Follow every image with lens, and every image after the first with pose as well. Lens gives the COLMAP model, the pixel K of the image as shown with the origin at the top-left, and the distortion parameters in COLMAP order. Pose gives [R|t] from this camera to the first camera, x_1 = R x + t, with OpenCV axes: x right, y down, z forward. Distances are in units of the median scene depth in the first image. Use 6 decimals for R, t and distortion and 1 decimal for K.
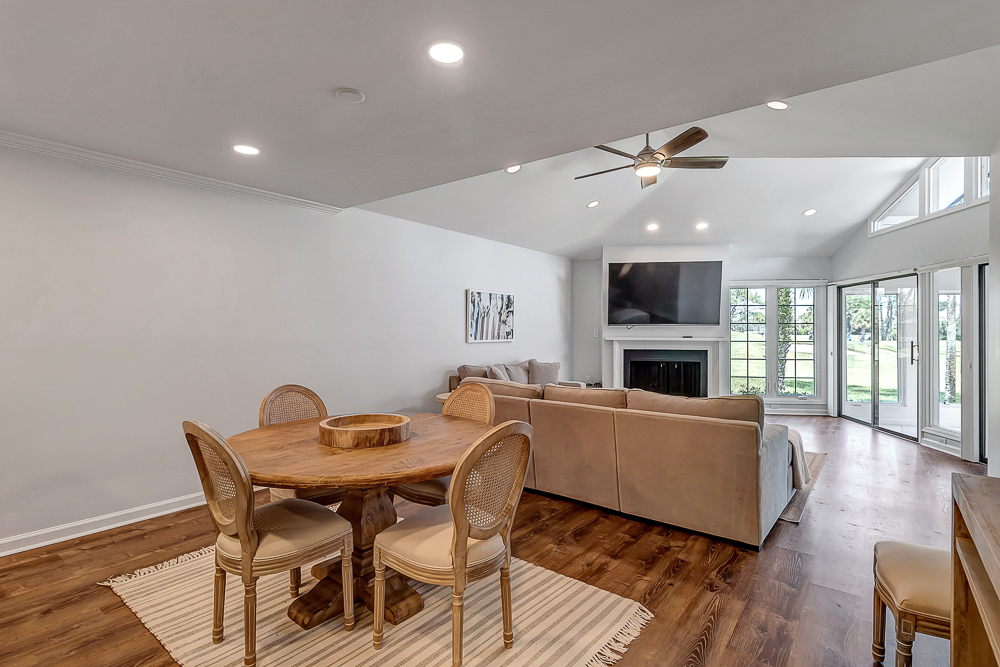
lens RADIAL K [[489.0, 0, 502.6], [0, 489.0, 328.8], [0, 0, 1]] dist [-0.001563, -0.000723]
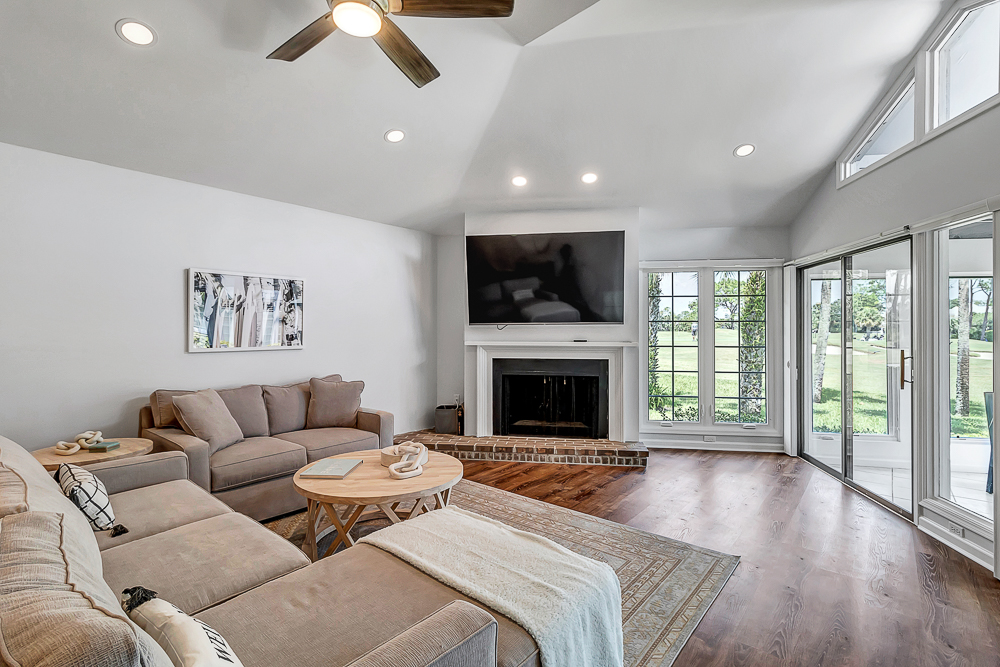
lens RADIAL K [[475.1, 0, 500.8], [0, 475.1, 328.3], [0, 0, 1]] dist [0.006510, 0.000216]
pose [[0.999719, -0.002030, -0.023610, 0.290410], [0.002058, 0.999997, 0.001158, -0.002442], [0.023608, -0.001206, 0.999721, 0.325126]]
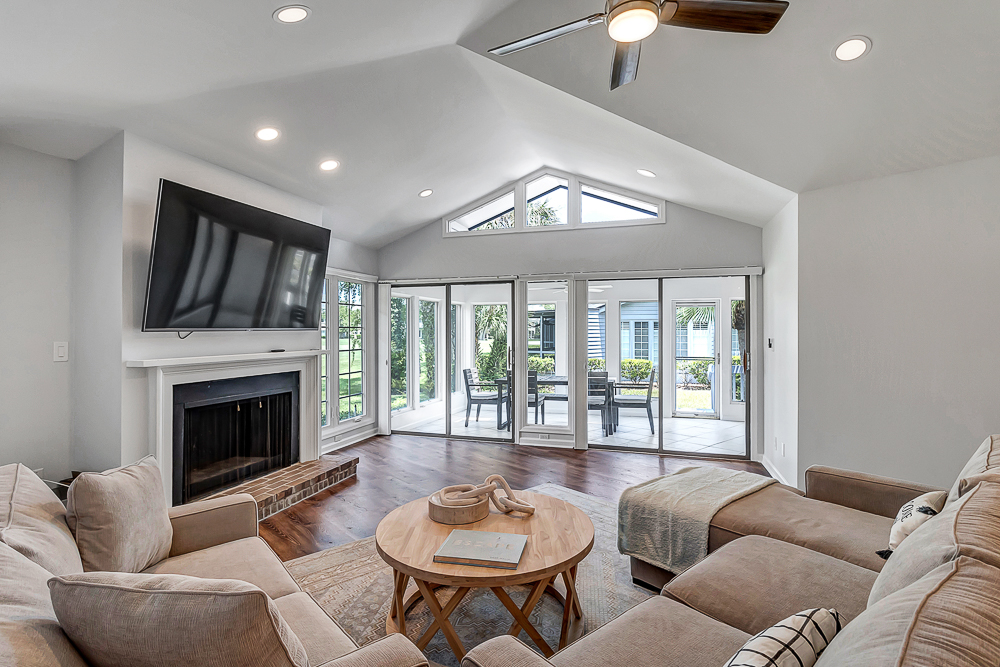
lens RADIAL K [[482.8, 0, 499.3], [0, 482.8, 328.8], [0, 0, 1]] dist [-0.001540, 0.000039]
pose [[0.183693, 0.000299, 0.982984, -0.132576], [0.001657, 0.999998, -0.000614, -0.008400], [-0.982982, 0.001741, 0.183692, 0.664586]]
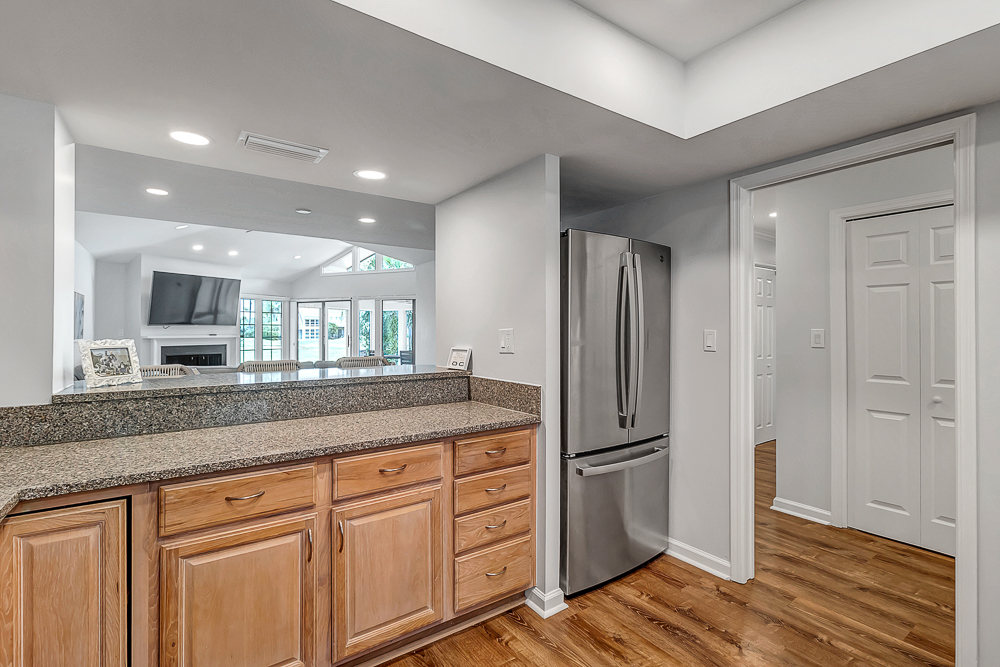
lens RADIAL K [[475.1, 0, 503.6], [0, 475.1, 329.1], [0, 0, 1]] dist [0.006510, 0.000216]
pose [[0.289692, 0.000033, 0.957120, -0.627012], [-0.000998, 0.999999, 0.000267, 0.000601], [-0.957119, -0.001032, 0.289692, -0.105580]]
